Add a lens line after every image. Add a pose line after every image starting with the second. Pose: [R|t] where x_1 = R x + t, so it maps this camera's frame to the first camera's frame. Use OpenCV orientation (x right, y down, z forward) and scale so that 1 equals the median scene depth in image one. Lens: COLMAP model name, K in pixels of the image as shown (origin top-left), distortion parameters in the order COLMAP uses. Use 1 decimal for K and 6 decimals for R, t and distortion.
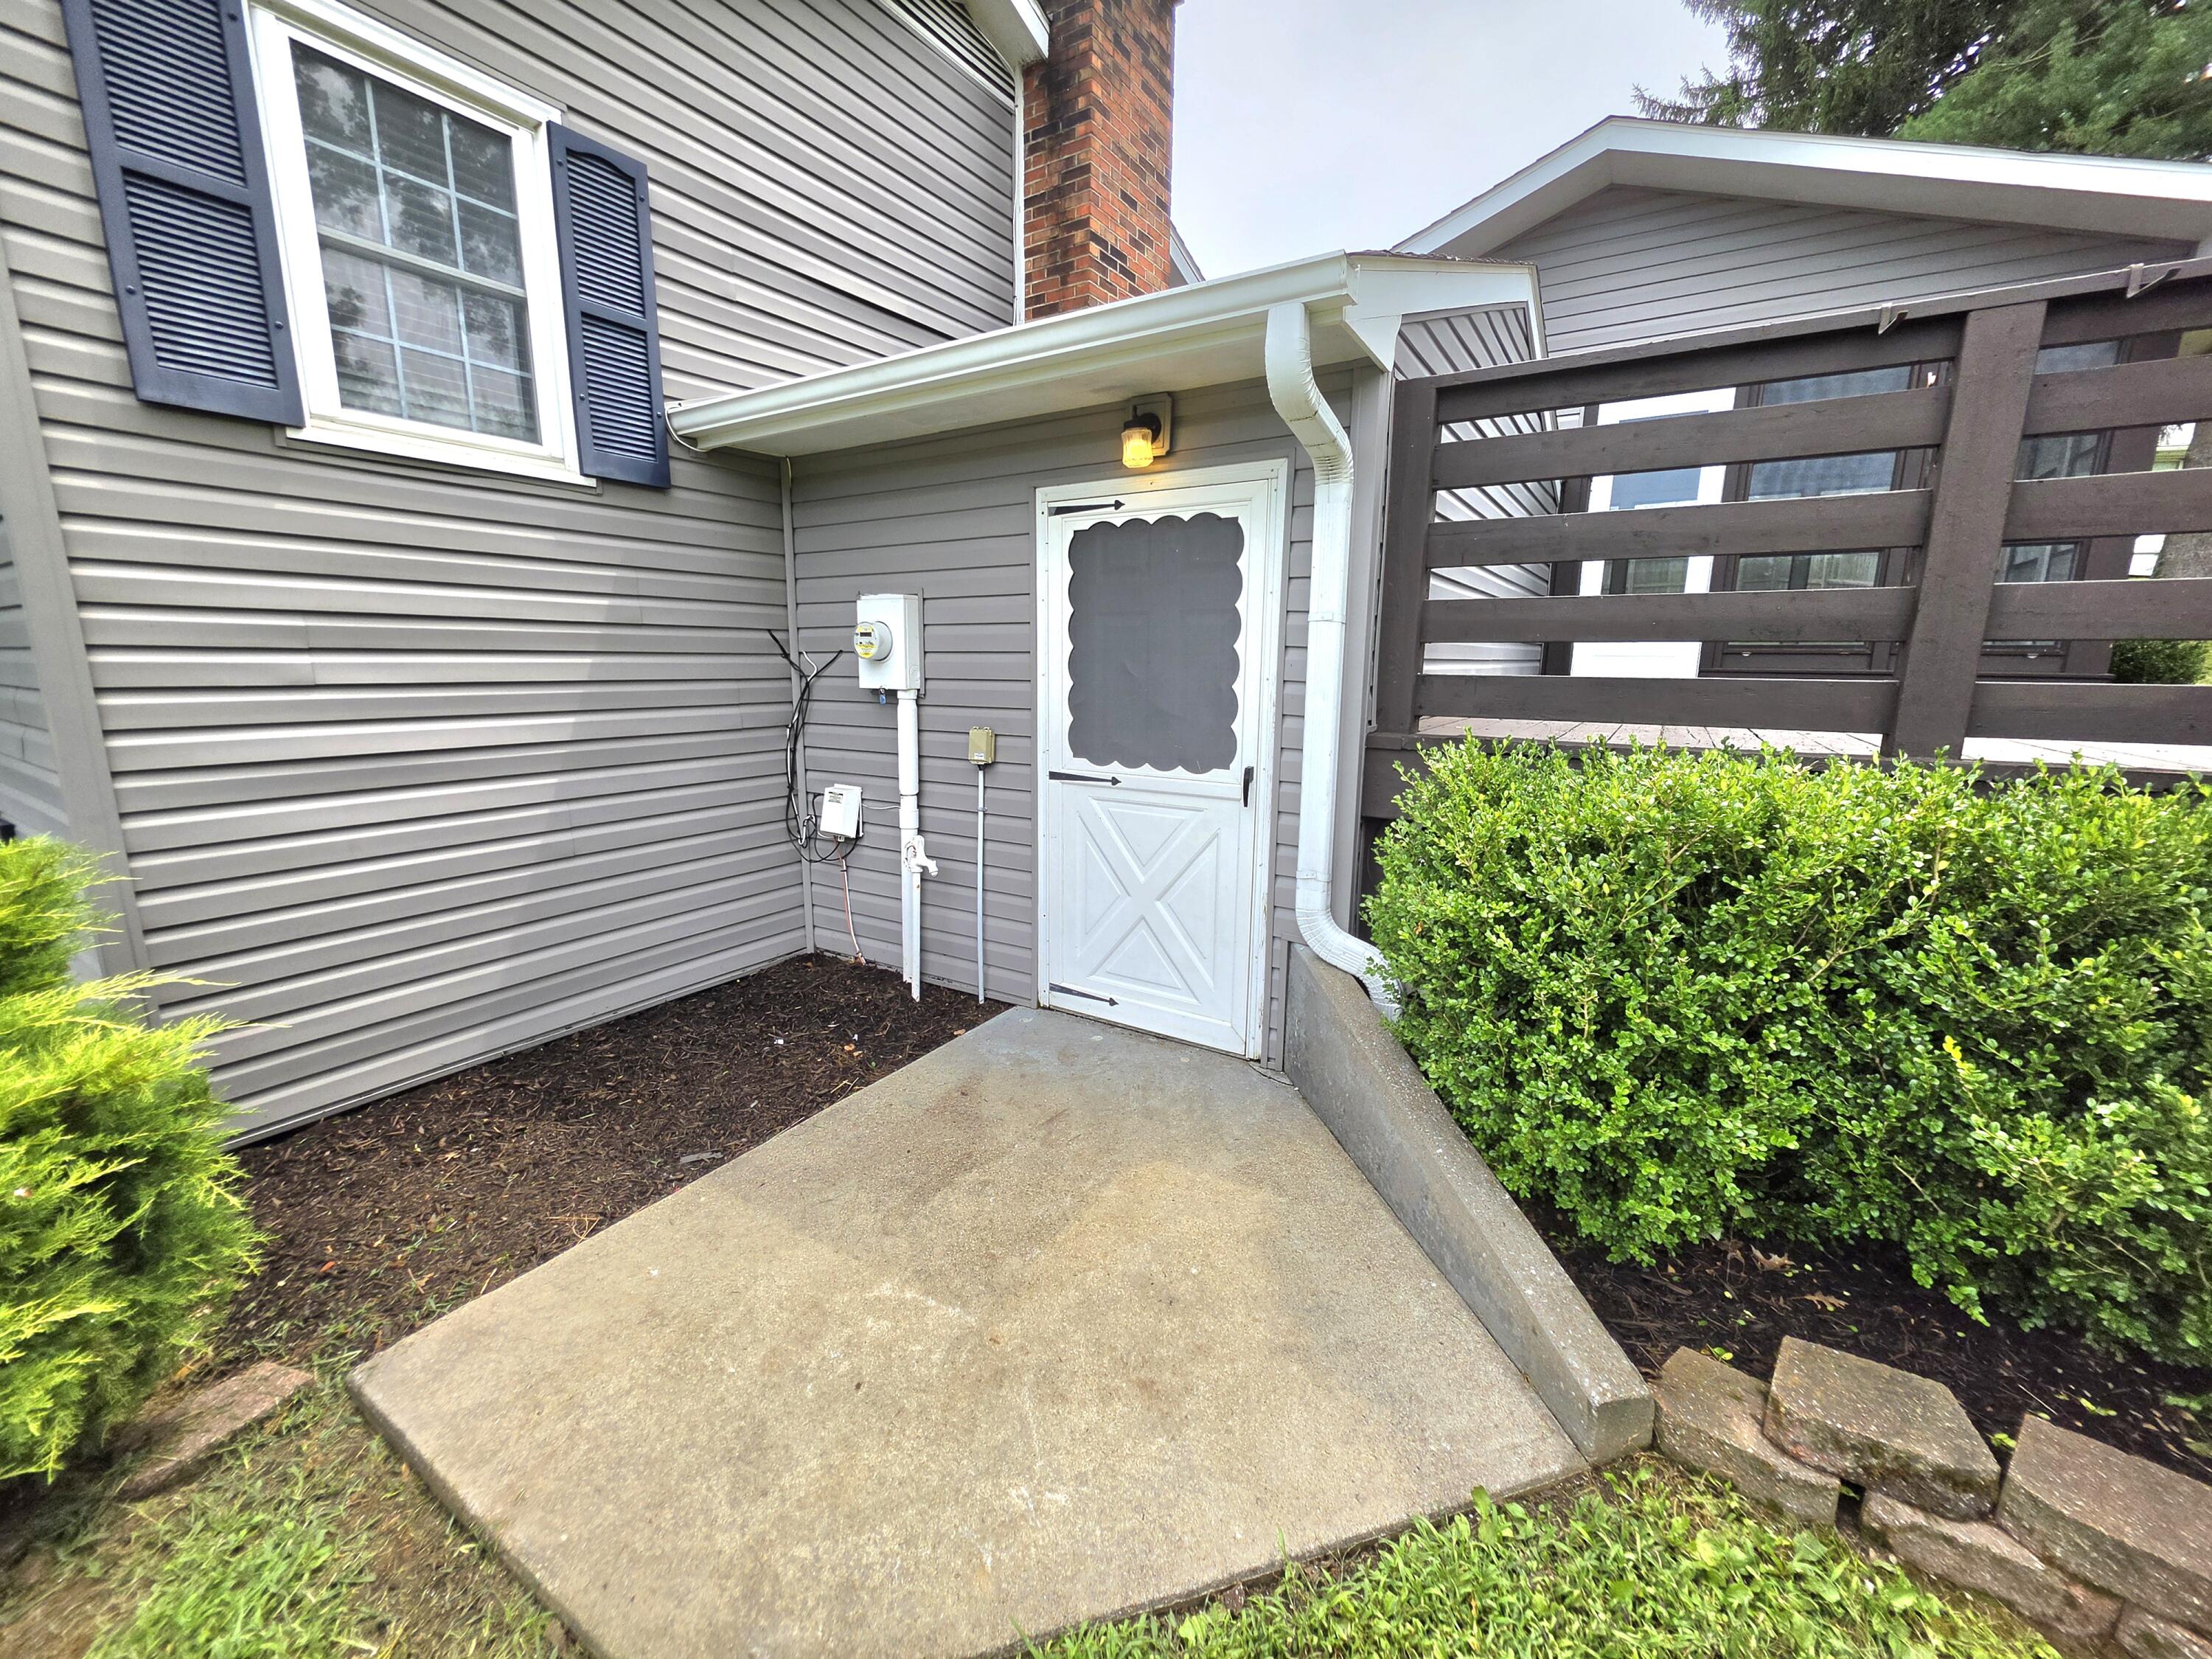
lens RADIAL K [[890.4, 0, 1097.7], [0, 890.4, 827.1], [0, 0, 1]] dist [-0.002355, 0.000830]
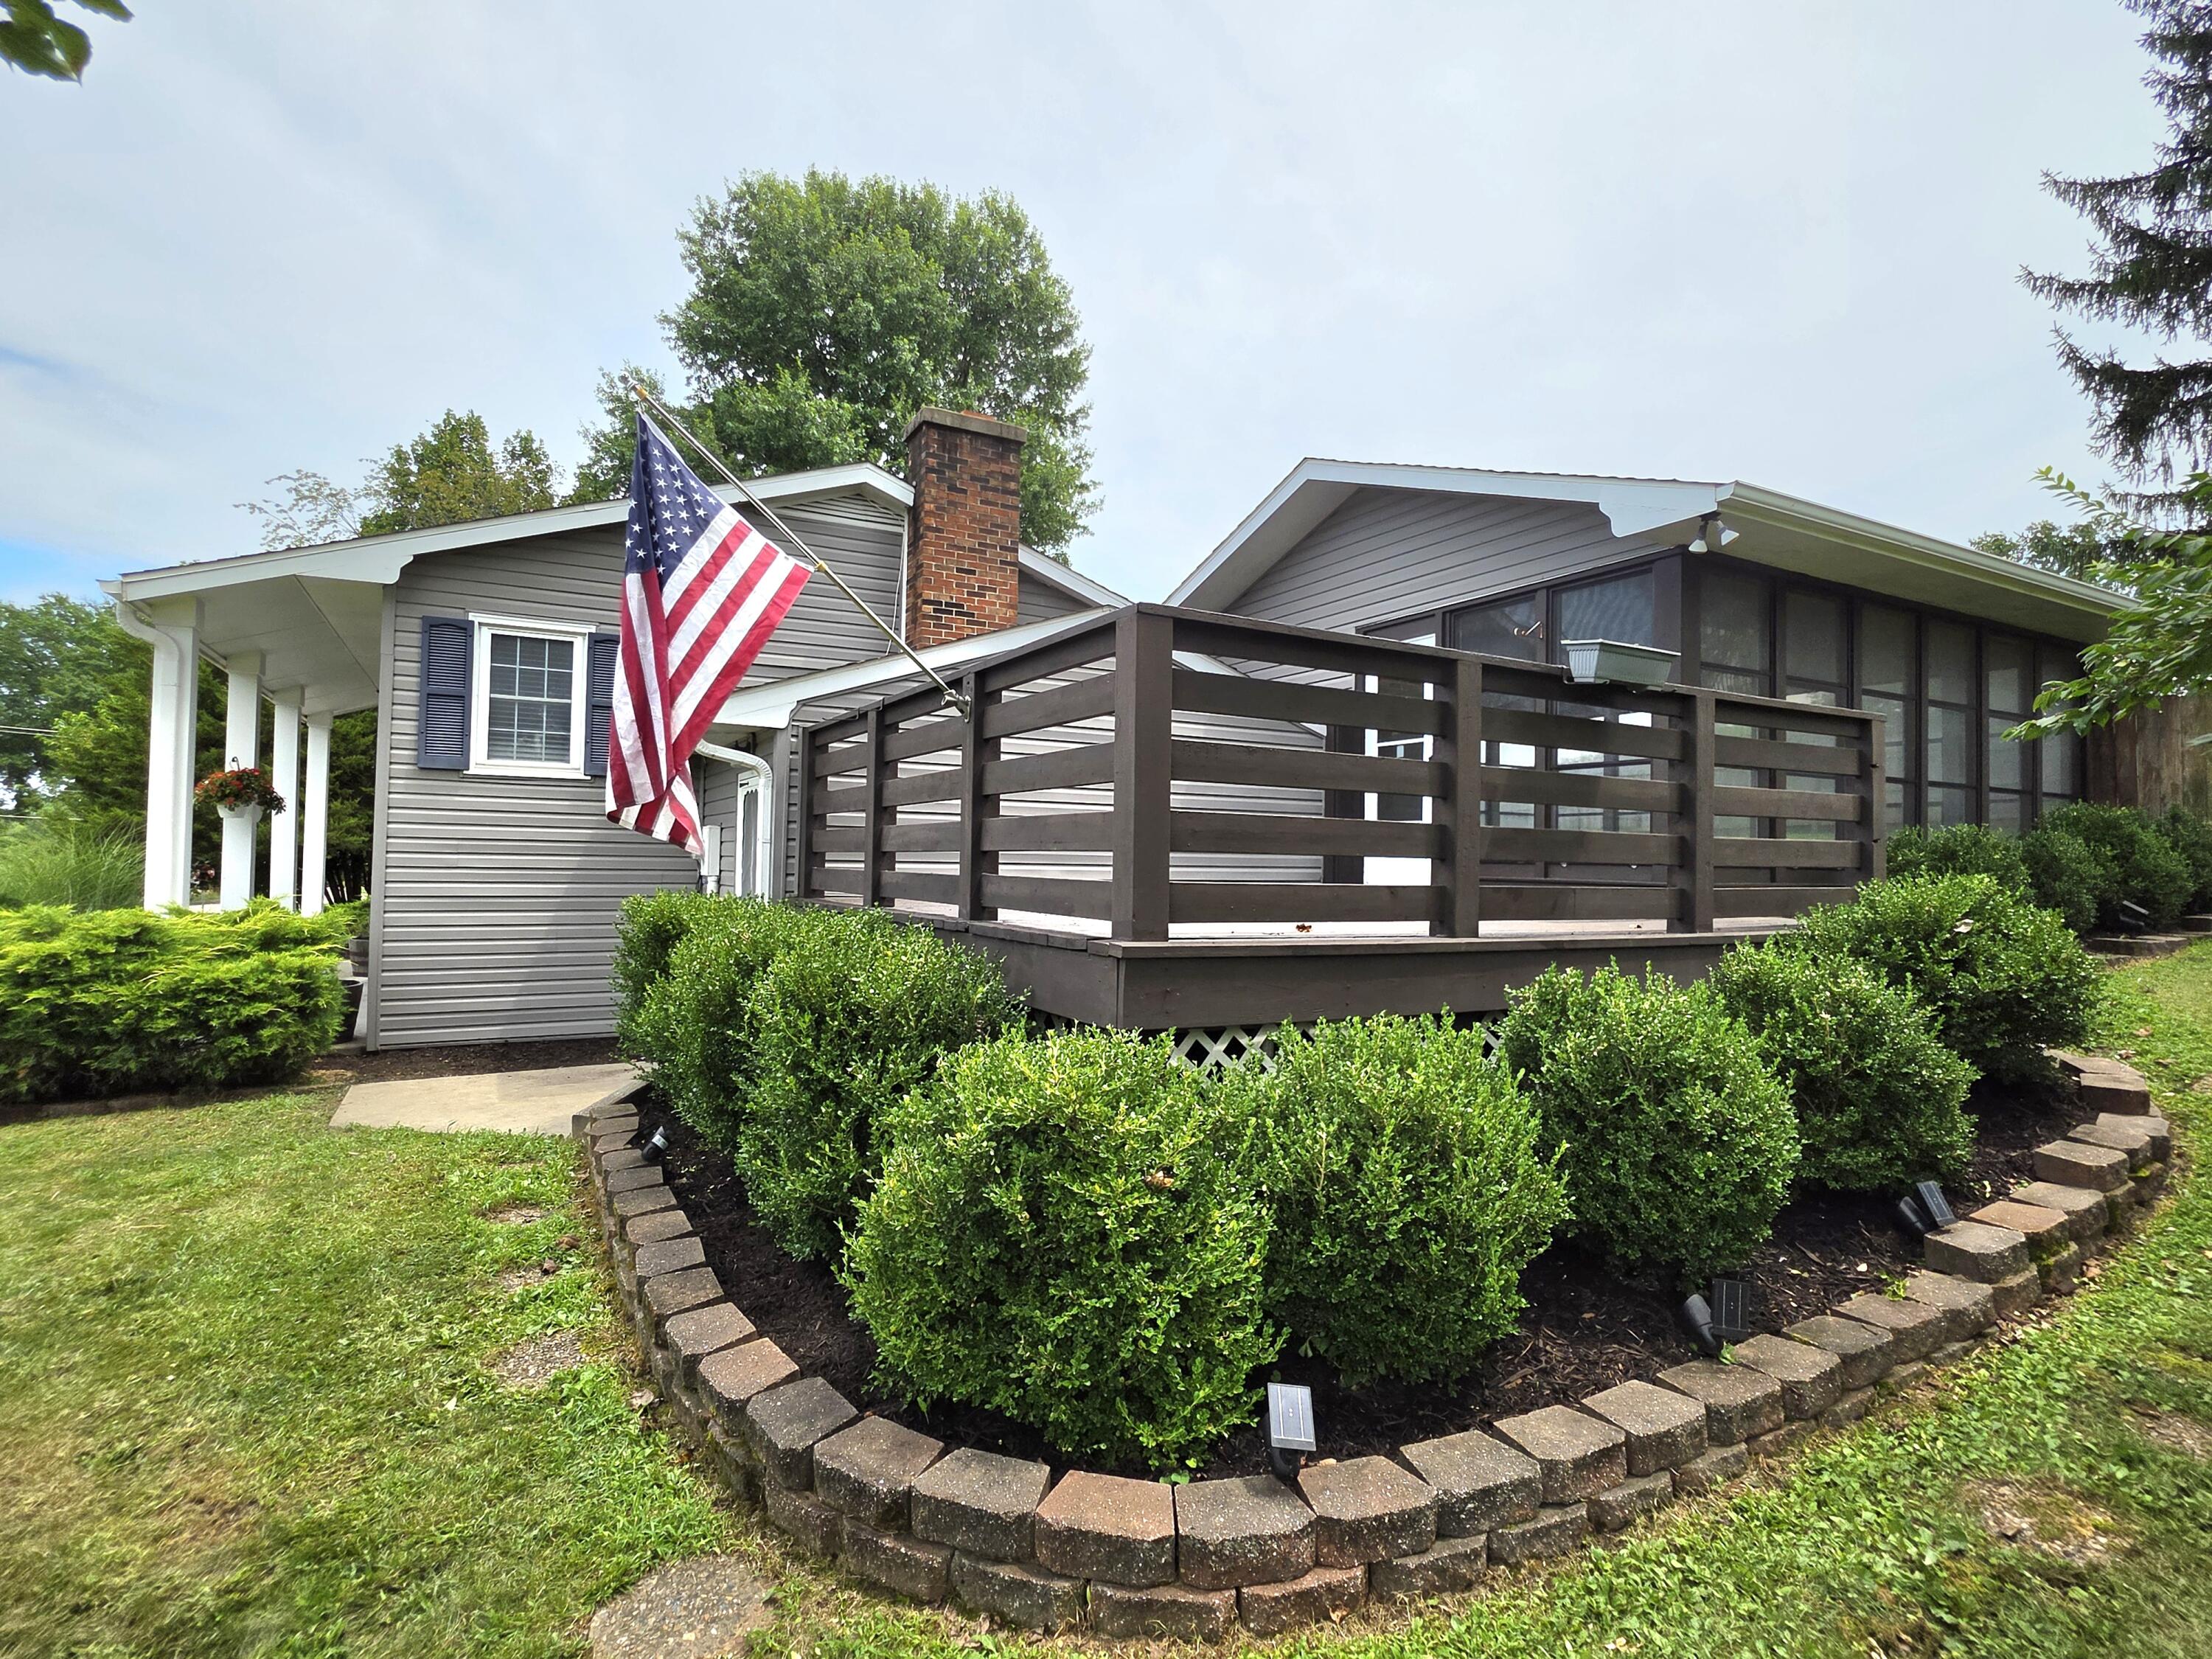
lens RADIAL K [[1087.6, 0, 1085.2], [0, 1087.6, 823.6], [0, 0, 1]] dist [-0.002734, 0.000356]
pose [[0.866557, -0.002805, -0.499069, 1.658597], [-0.108188, 0.975150, -0.193333, 0.094134], [0.487210, 0.221528, 0.844720, -0.571945]]
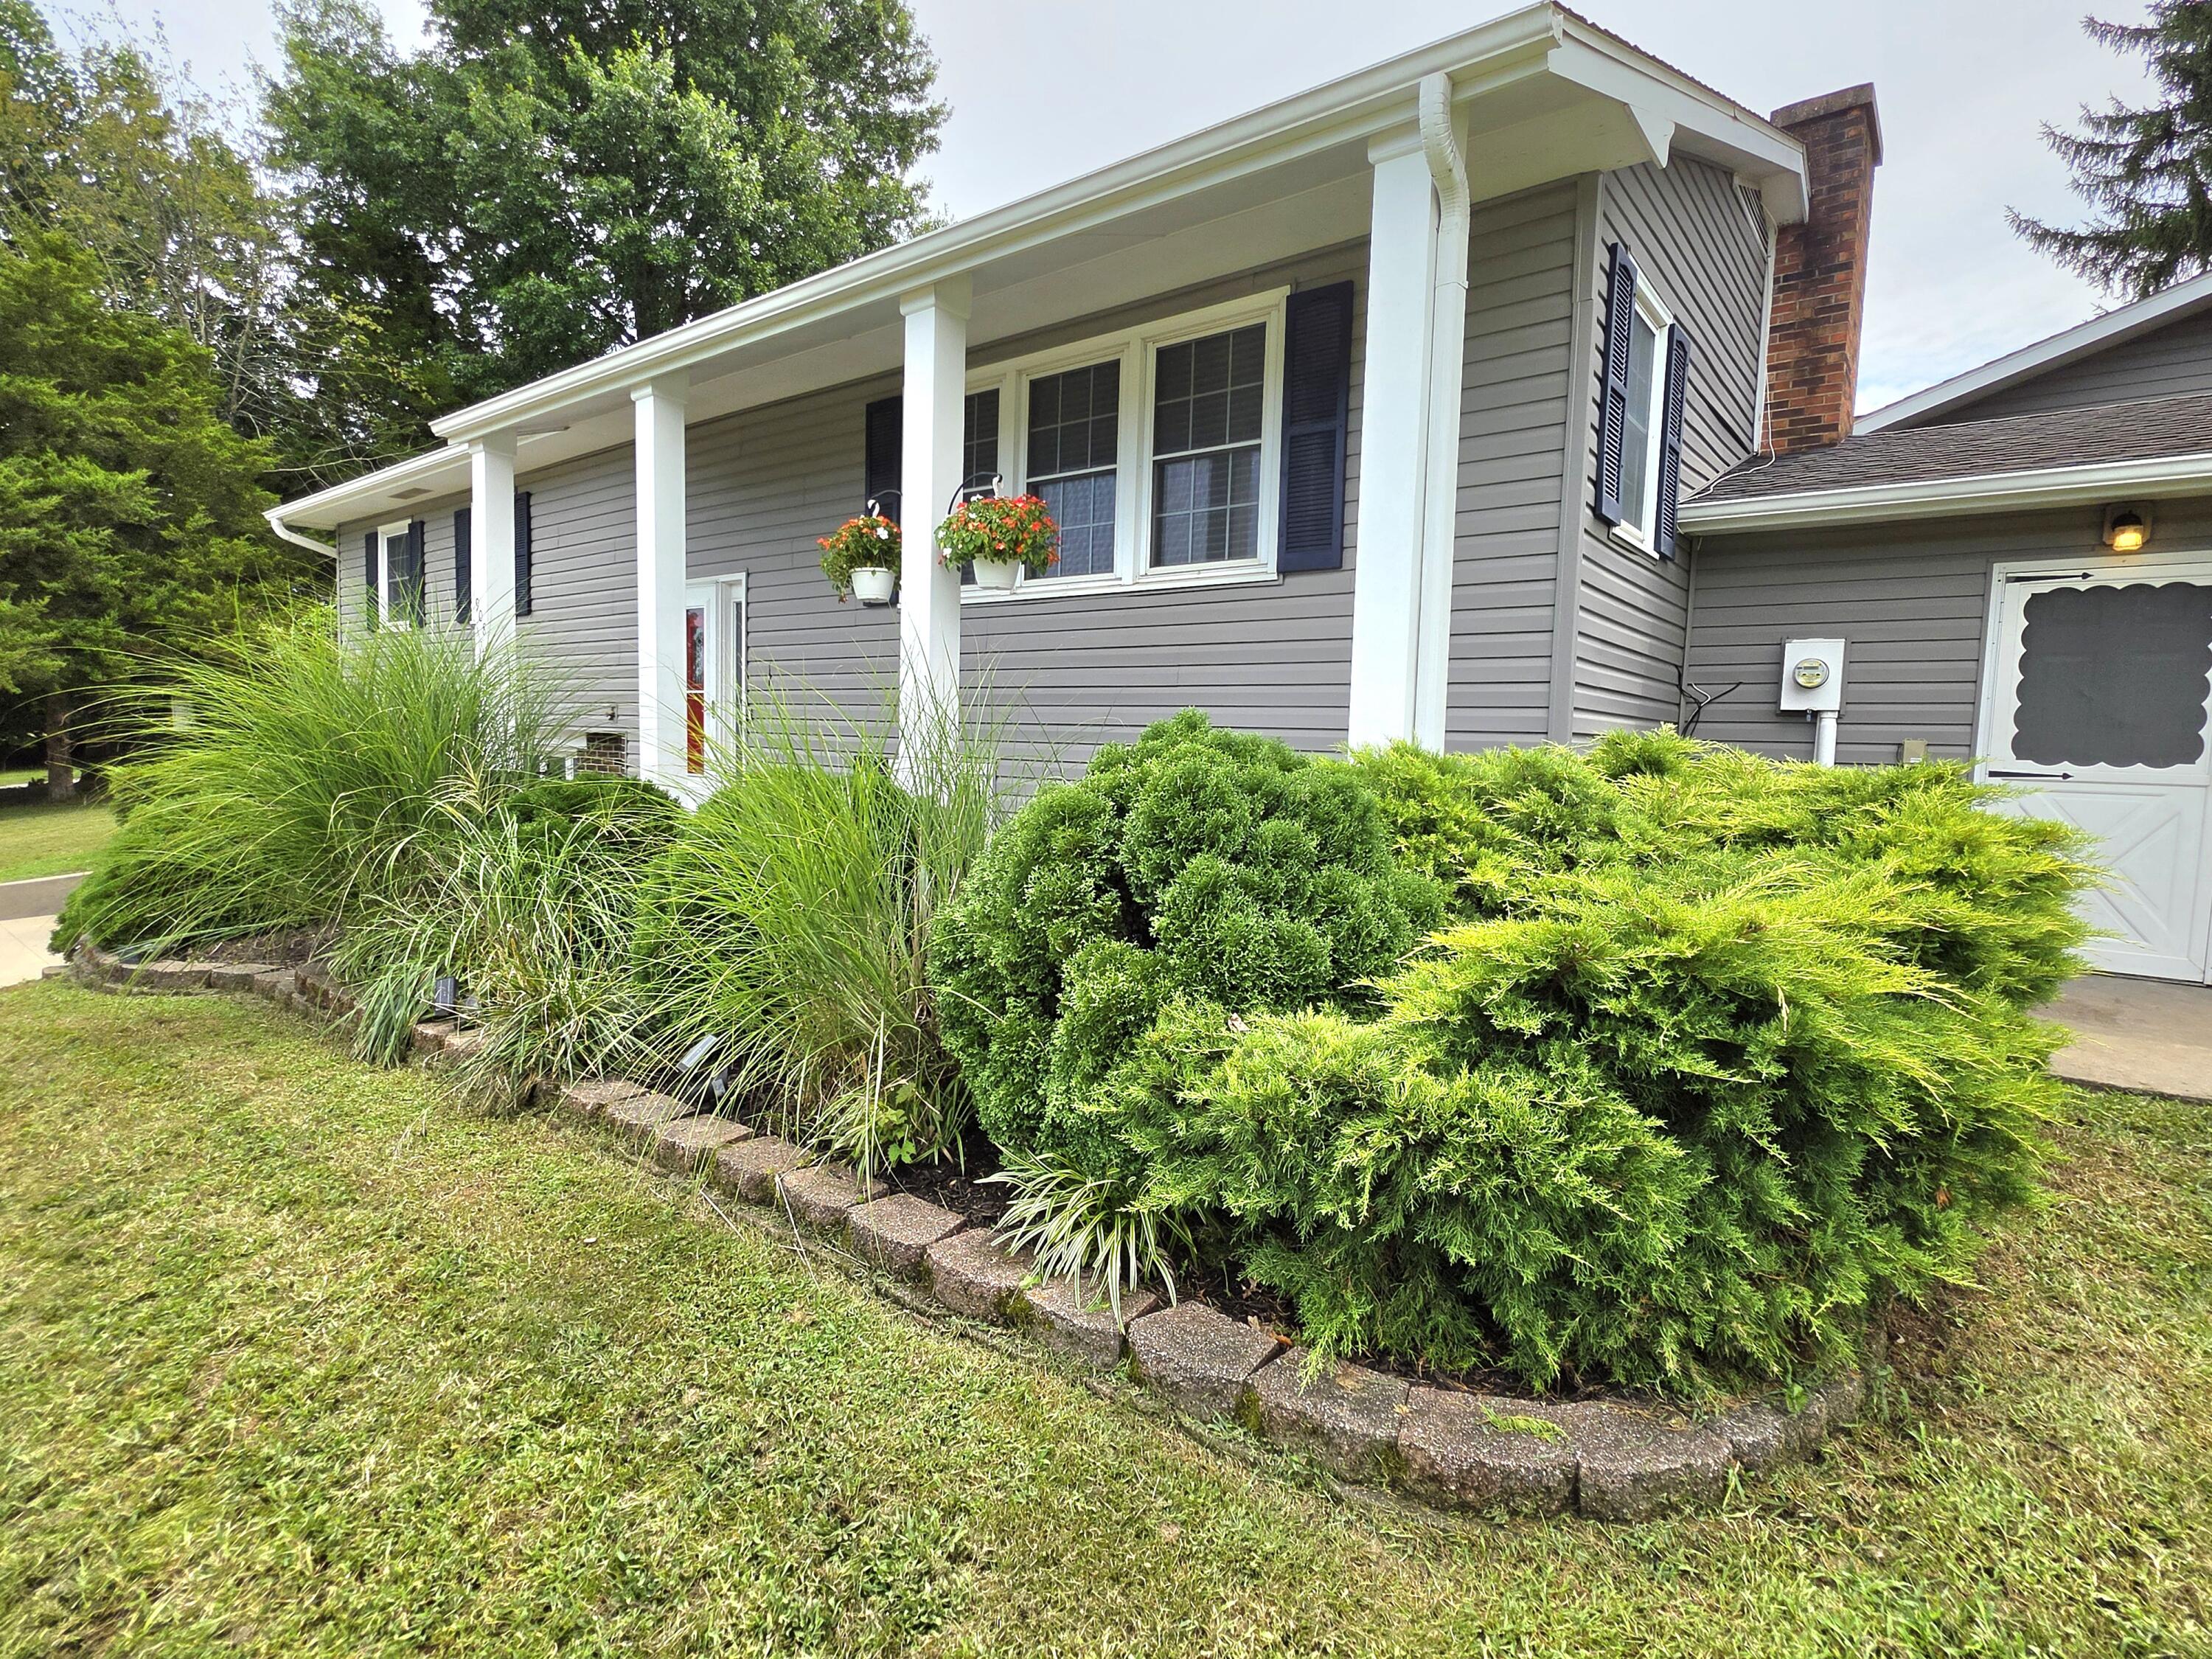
lens RADIAL K [[1087.6, 0, 1085.2], [0, 1087.6, 823.6], [0, 0, 1]] dist [-0.002734, 0.000356]
pose [[0.994037, 0.025151, -0.106103, -1.219889], [-0.036035, 0.994138, -0.101938, 0.228684], [0.102917, 0.105154, 0.989116, -0.723472]]
